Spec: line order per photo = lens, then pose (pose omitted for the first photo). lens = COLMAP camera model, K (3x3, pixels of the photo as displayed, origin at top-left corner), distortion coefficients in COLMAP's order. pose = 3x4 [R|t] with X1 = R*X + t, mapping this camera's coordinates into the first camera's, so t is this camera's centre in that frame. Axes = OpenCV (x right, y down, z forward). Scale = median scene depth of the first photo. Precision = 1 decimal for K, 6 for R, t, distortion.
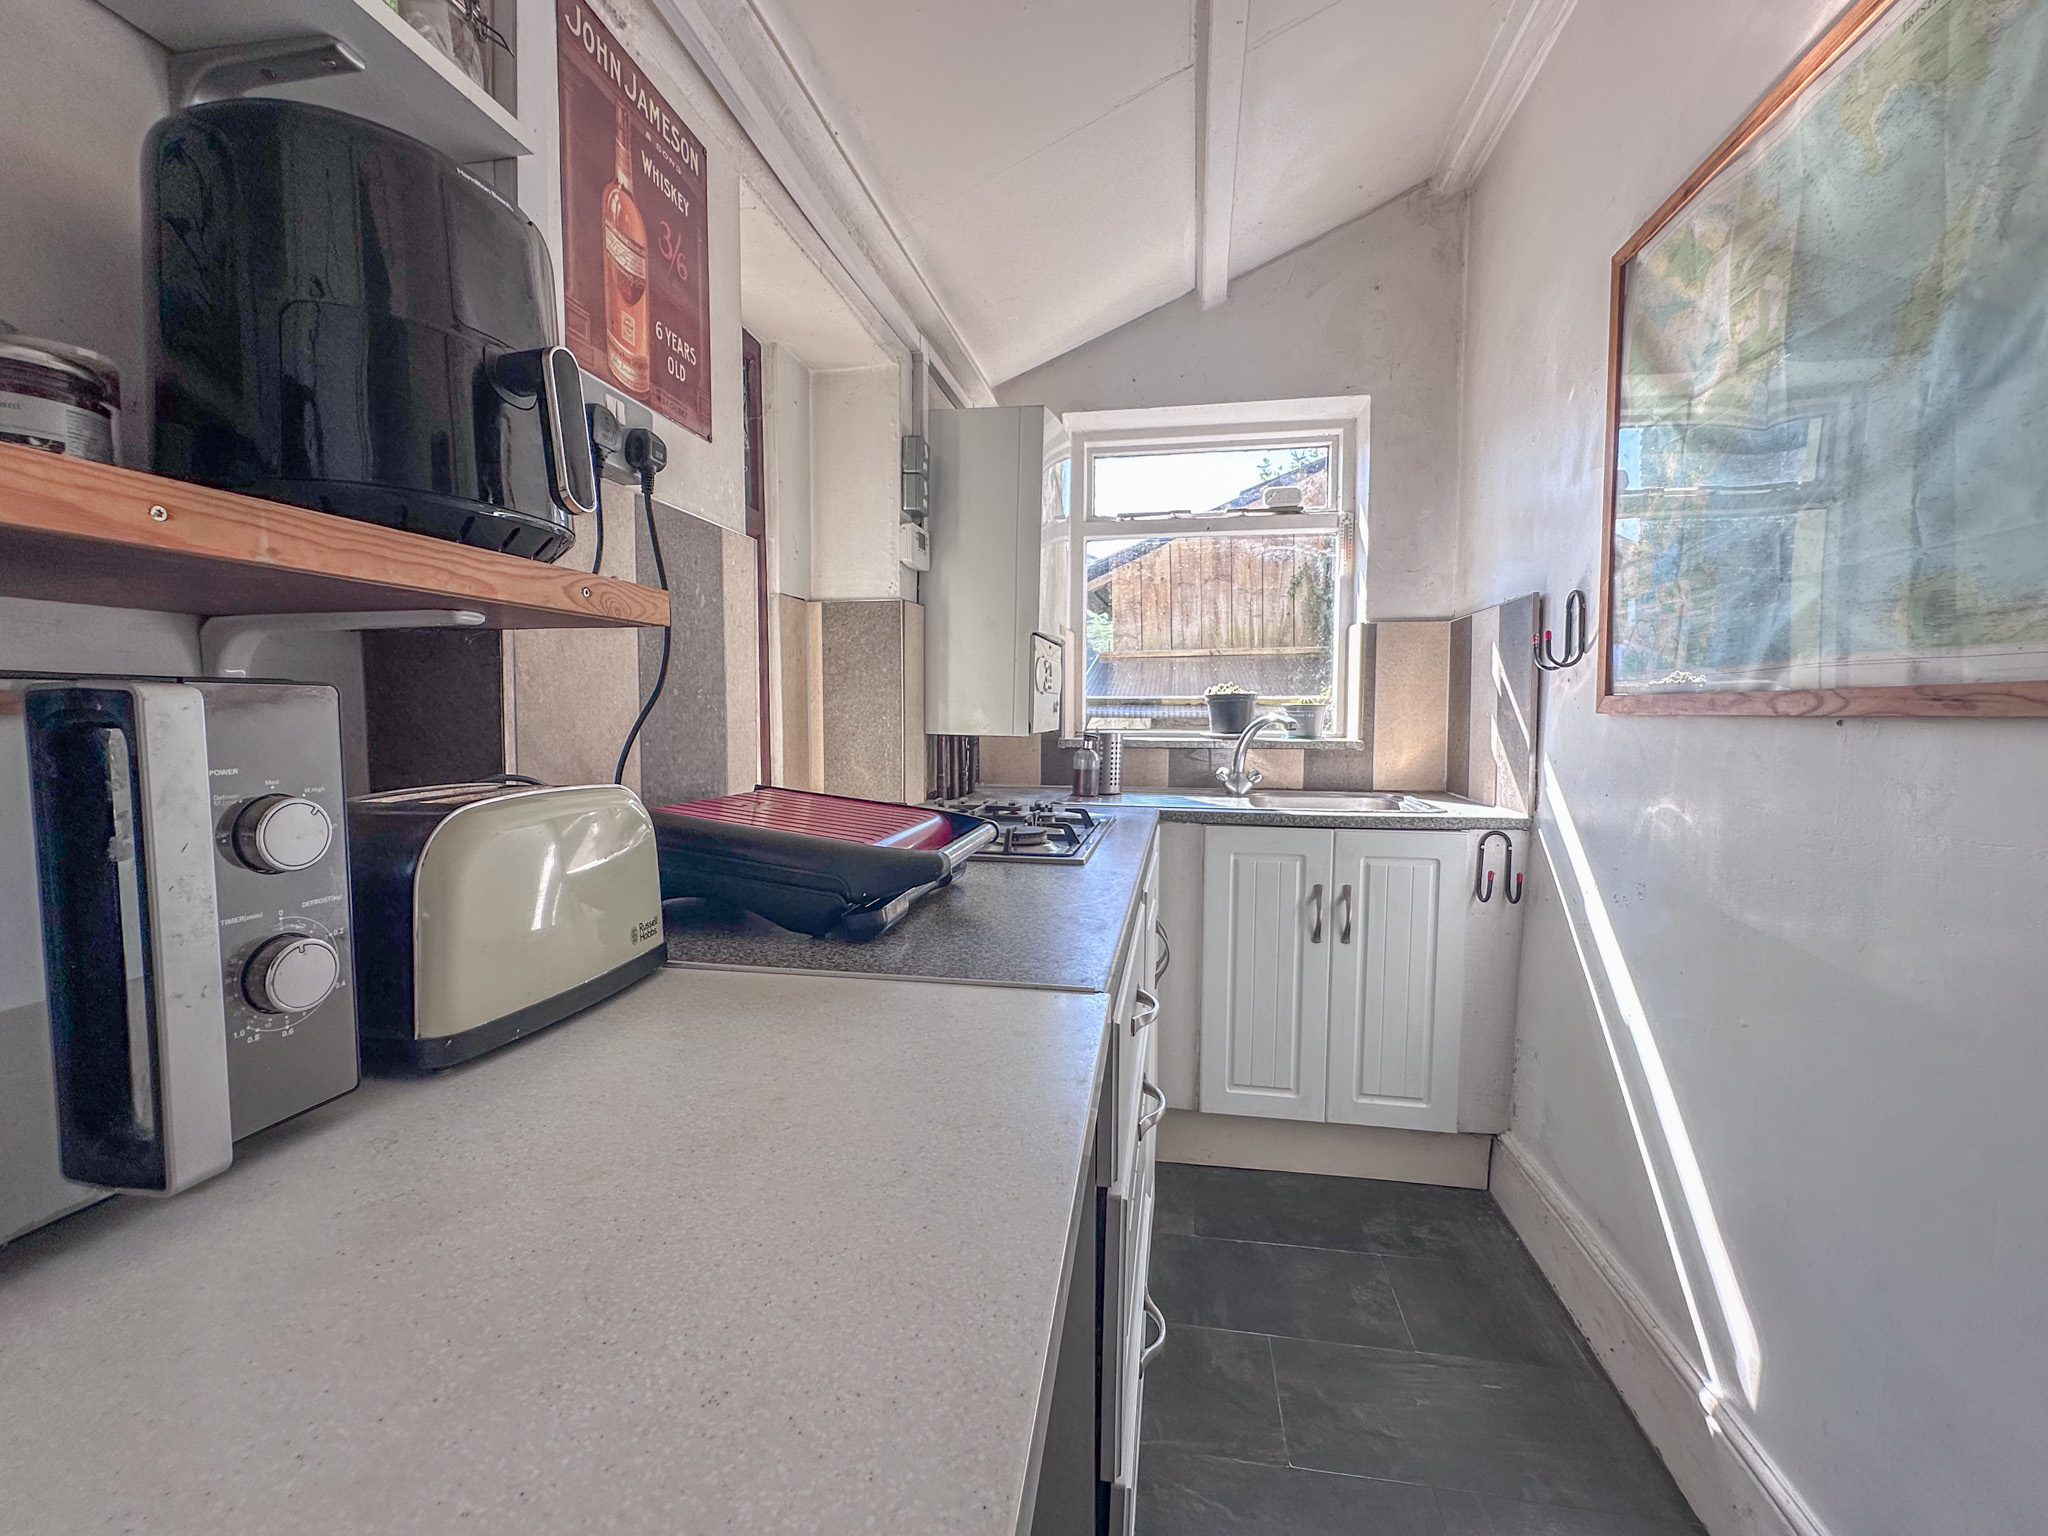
lens RADIAL K [[820.3, 0, 1016.6], [0, 820.3, 767.7], [0, 0, 1]] dist [-0.001846, 0.001120]
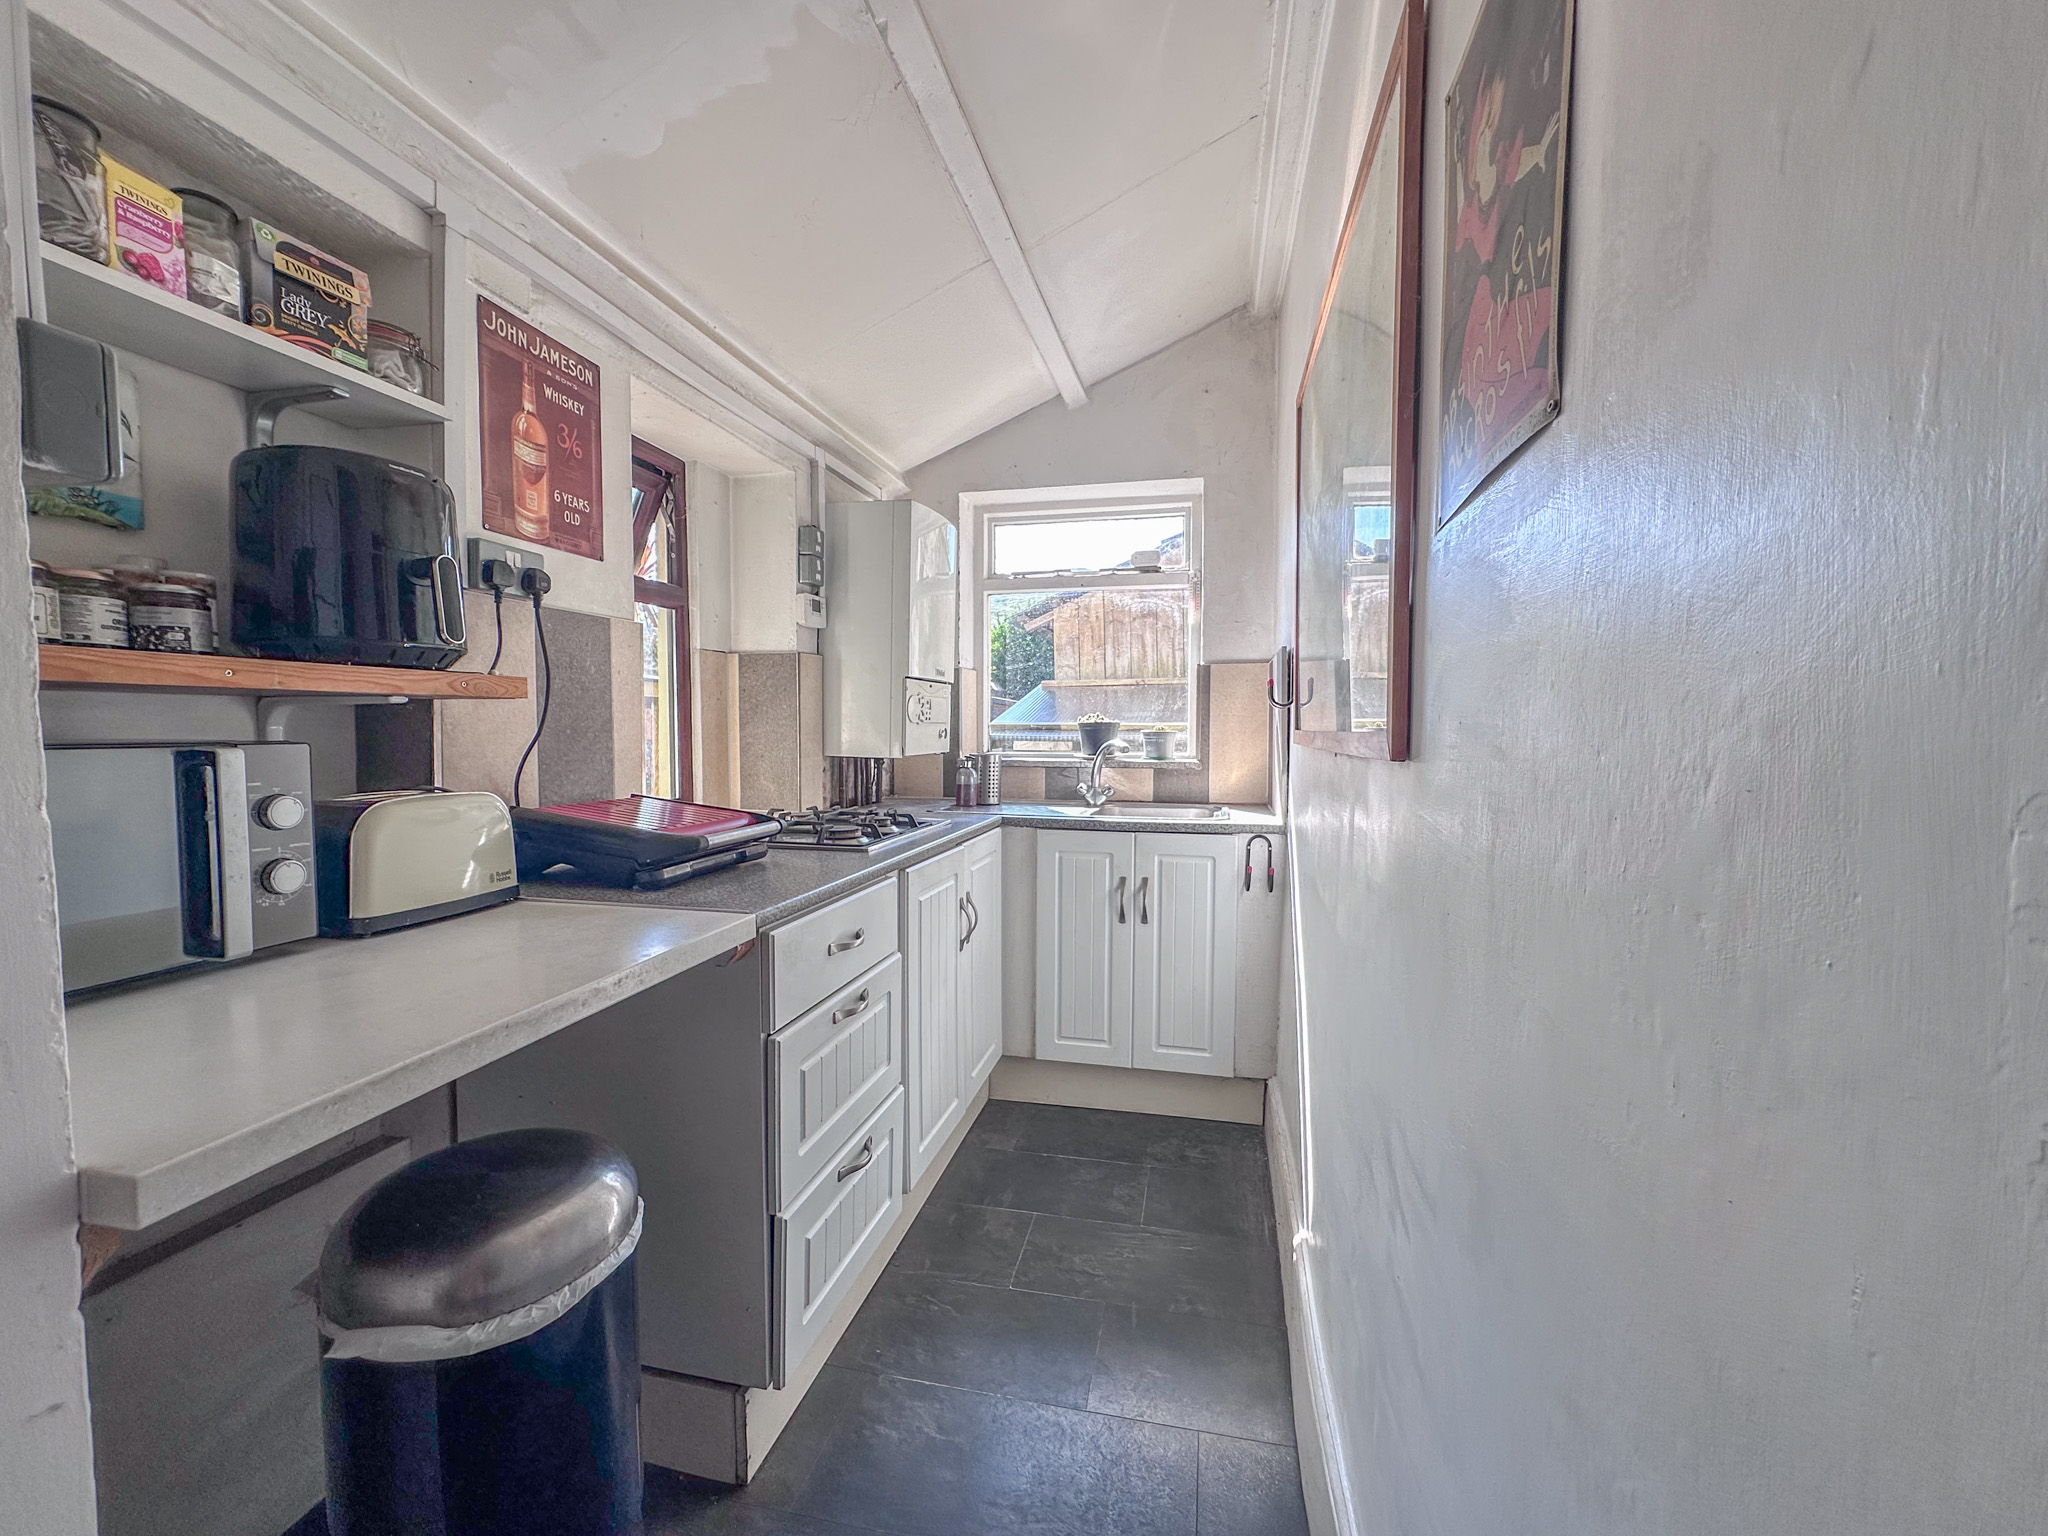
lens RADIAL K [[803.9, 0, 1024.0], [0, 803.9, 768.0], [0, 0, 1]] dist [0.000882, -0.000022]
pose [[0.998997, 0.003199, -0.044670, 0.271609], [-0.003994, 0.999835, -0.017724, -0.001752], [0.044606, 0.017885, 0.998845, -0.243398]]
